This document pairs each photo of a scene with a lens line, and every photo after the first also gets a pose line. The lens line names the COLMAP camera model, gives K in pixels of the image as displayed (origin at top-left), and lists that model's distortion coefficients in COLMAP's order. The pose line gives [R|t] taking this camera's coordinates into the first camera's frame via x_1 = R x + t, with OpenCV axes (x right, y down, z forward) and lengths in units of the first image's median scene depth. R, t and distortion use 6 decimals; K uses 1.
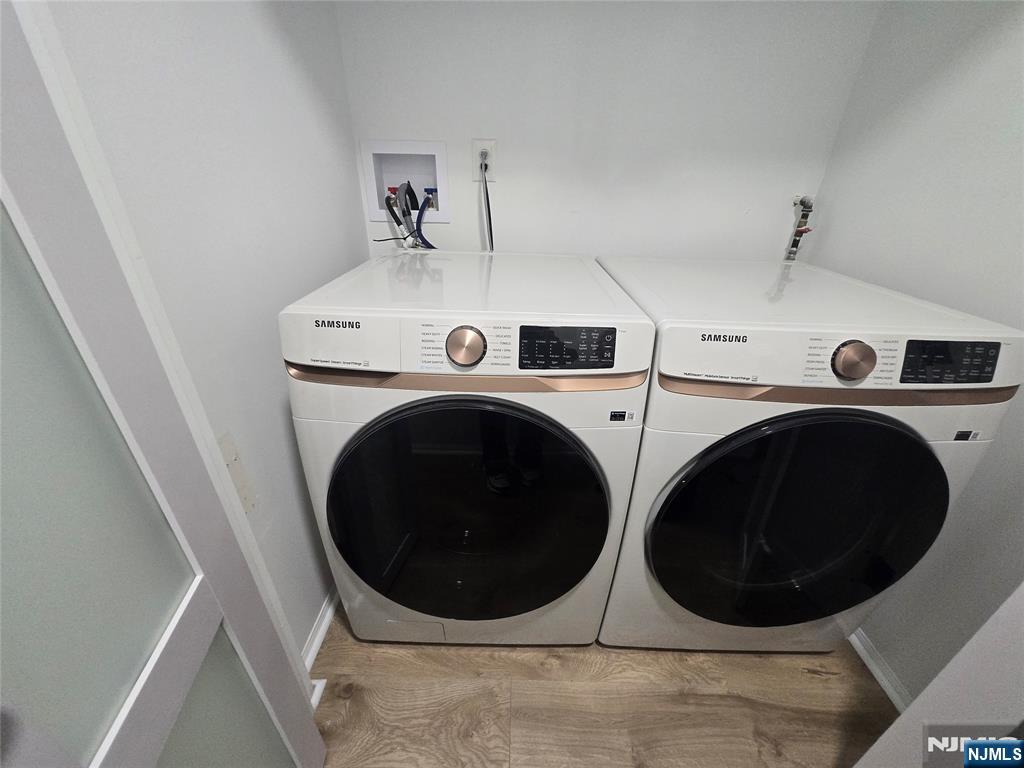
lens RADIAL K [[371.6, 0, 512.3], [0, 371.6, 396.8], [0, 0, 1]] dist [0.000487, -0.000013]
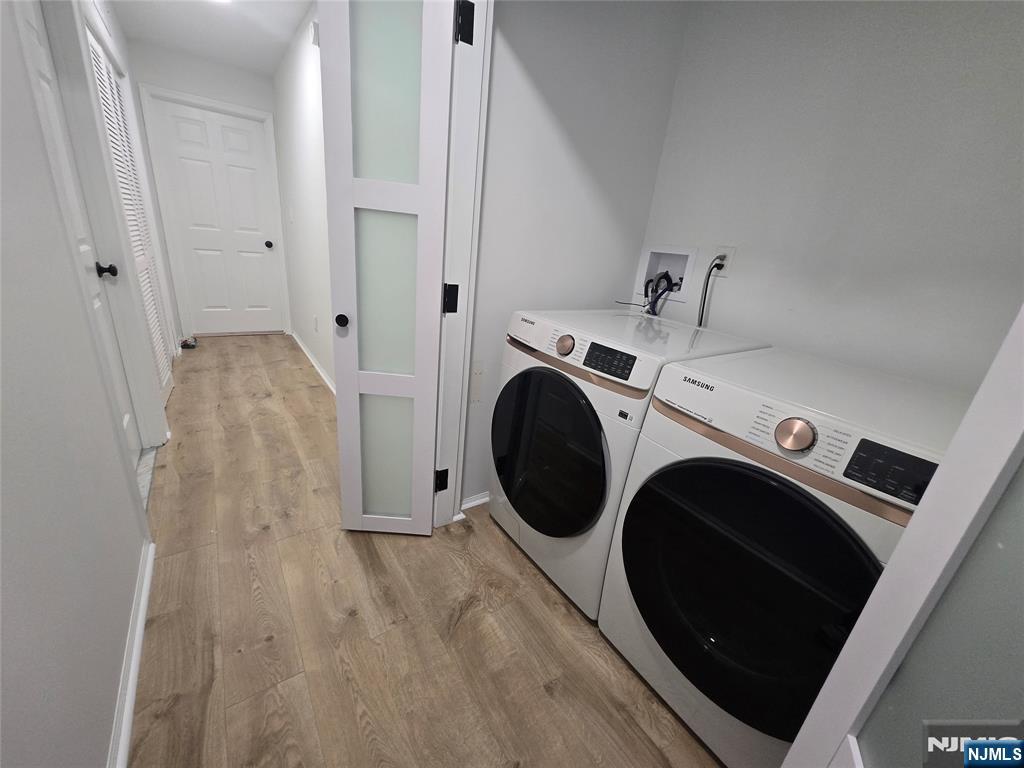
lens RADIAL K [[399.6, 0, 515.5], [0, 399.6, 387.1], [0, 0, 1]] dist [-0.000743, -0.000427]
pose [[0.590427, 0.306283, -0.746718, 0.908083], [-0.441208, 0.897200, 0.019145, 0.086179], [0.675819, 0.318154, 0.664866, -0.296159]]
